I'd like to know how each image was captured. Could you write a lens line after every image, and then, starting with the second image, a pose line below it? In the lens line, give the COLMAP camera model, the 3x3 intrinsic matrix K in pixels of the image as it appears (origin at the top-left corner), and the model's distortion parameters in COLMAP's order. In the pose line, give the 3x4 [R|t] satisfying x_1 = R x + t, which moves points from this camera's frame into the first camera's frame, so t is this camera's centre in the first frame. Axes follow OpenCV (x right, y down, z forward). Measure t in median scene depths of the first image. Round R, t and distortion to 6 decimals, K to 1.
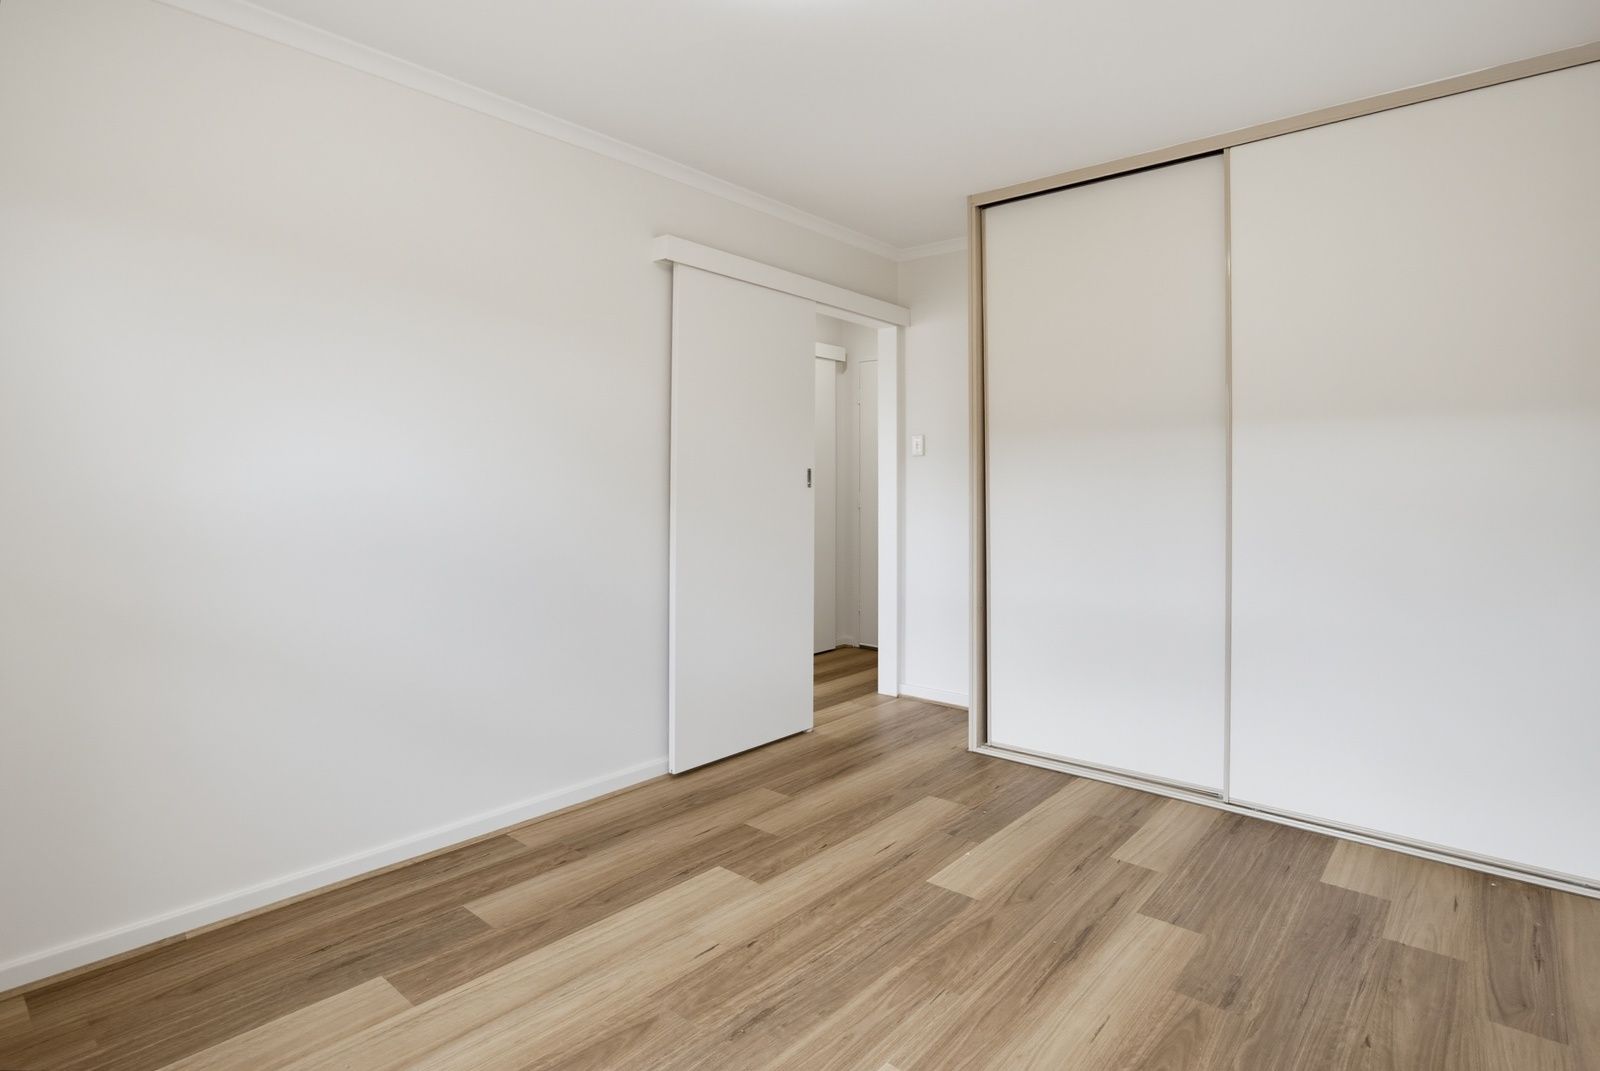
lens RADIAL K [[822.7, 0, 799.3], [0, 822.7, 500.9], [0, 0, 1]] dist [-0.000650, -0.000255]
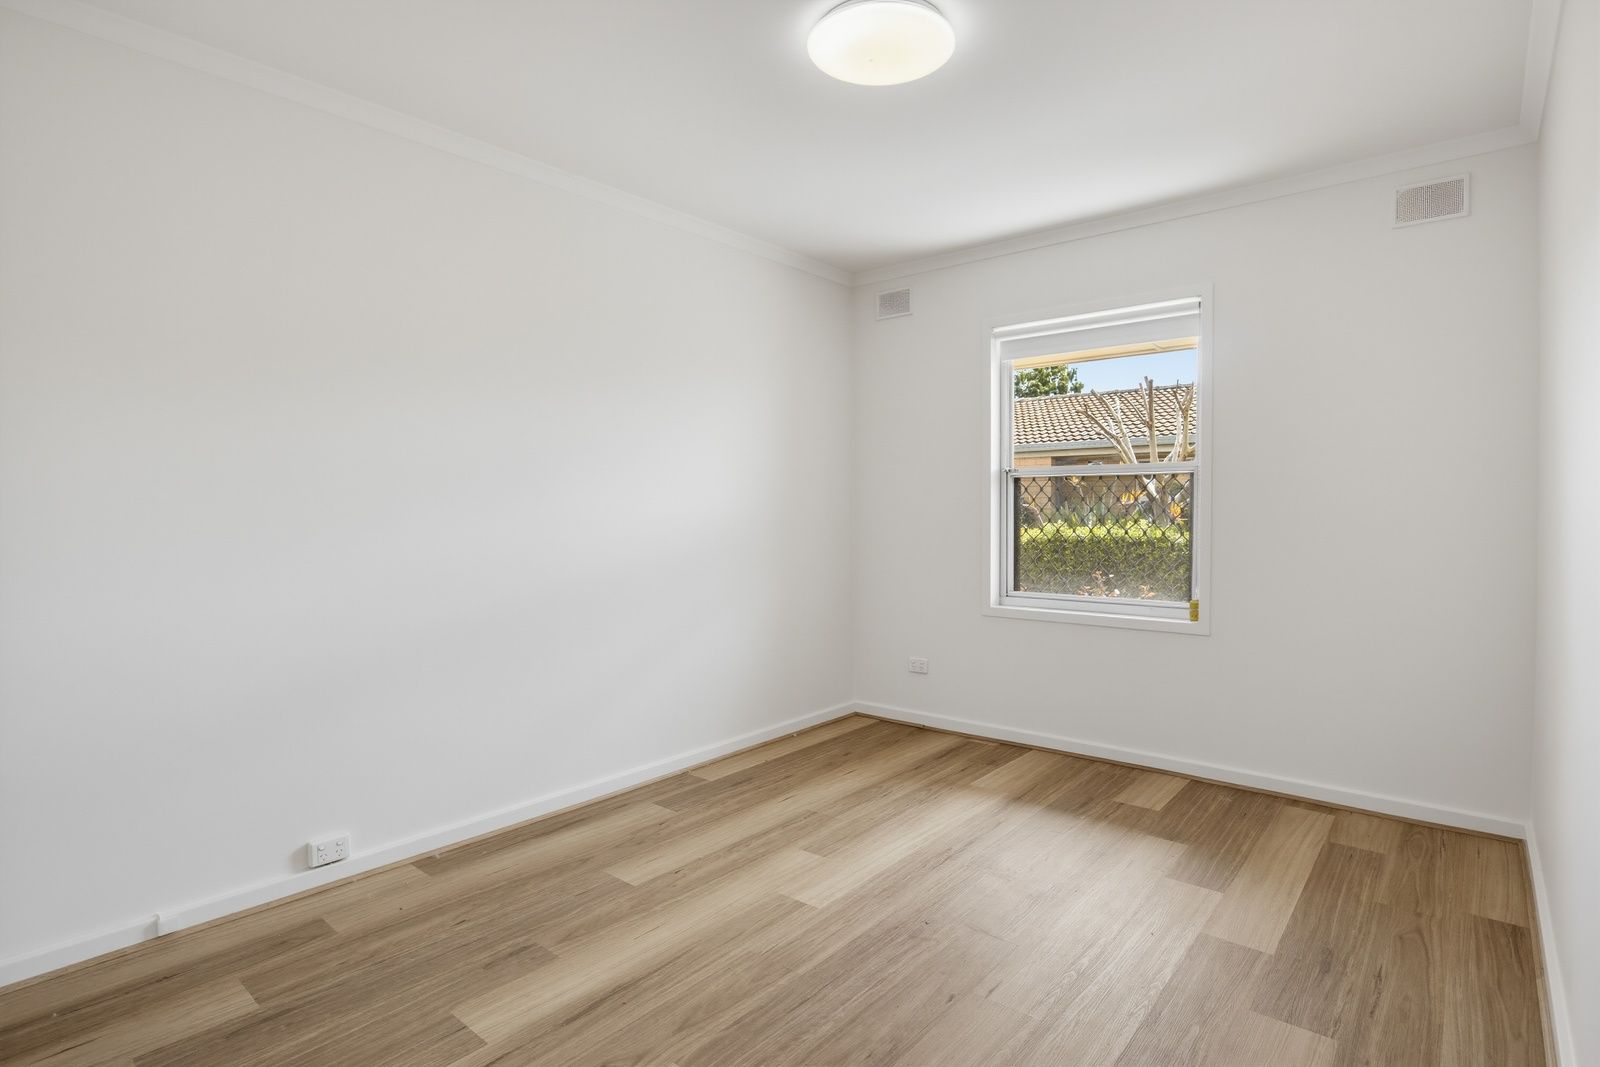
lens RADIAL K [[822.7, 0, 799.3], [0, 822.7, 498.9], [0, 0, 1]] dist [-0.000650, -0.000255]
pose [[-0.999940, 0.000747, -0.010894, 0.126508], [0.000610, 0.999921, 0.012576, -0.042148], [0.010903, 0.012568, -0.999862, 1.957298]]
